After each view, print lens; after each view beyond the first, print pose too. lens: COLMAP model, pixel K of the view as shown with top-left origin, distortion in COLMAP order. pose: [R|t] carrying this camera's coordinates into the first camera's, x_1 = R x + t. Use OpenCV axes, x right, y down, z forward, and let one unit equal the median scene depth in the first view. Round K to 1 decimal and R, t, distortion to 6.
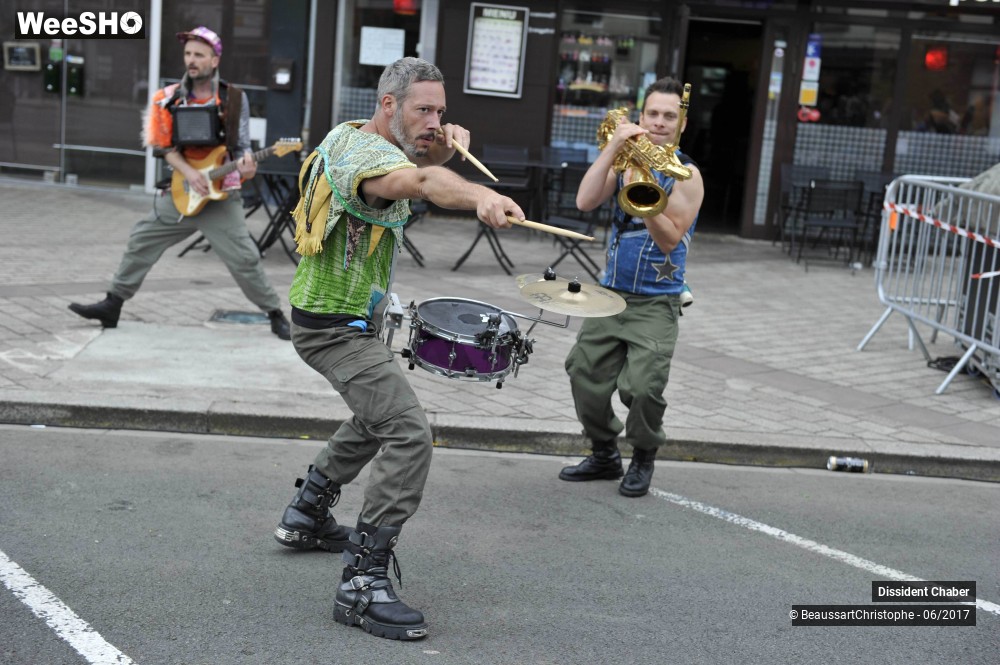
lens RADIAL K [[1468.8, 0, 500.0], [0, 1468.8, 332.5], [0, 0, 1]] dist [0.137217, -0.053976]
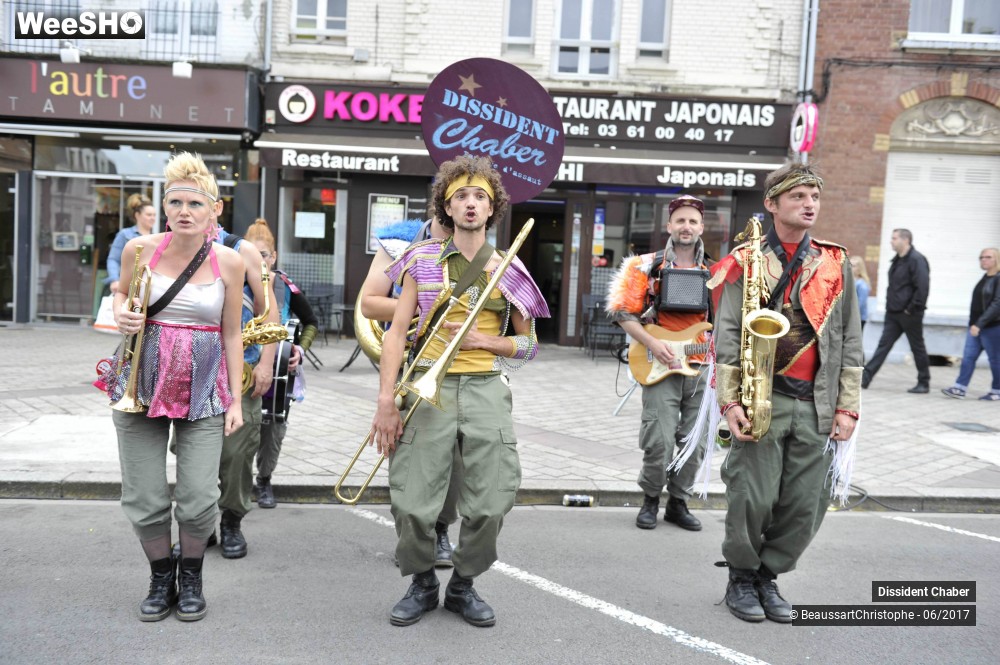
lens RADIAL K [[928.0, 0, 500.0], [0, 928.0, 332.5], [0, 0, 1]] dist [0.002129, 0.034777]
pose [[0.998128, -0.034942, 0.050198, 0.107215], [0.039604, 0.994679, -0.095101, 0.014725], [-0.046608, 0.096911, 0.994201, 0.154754]]
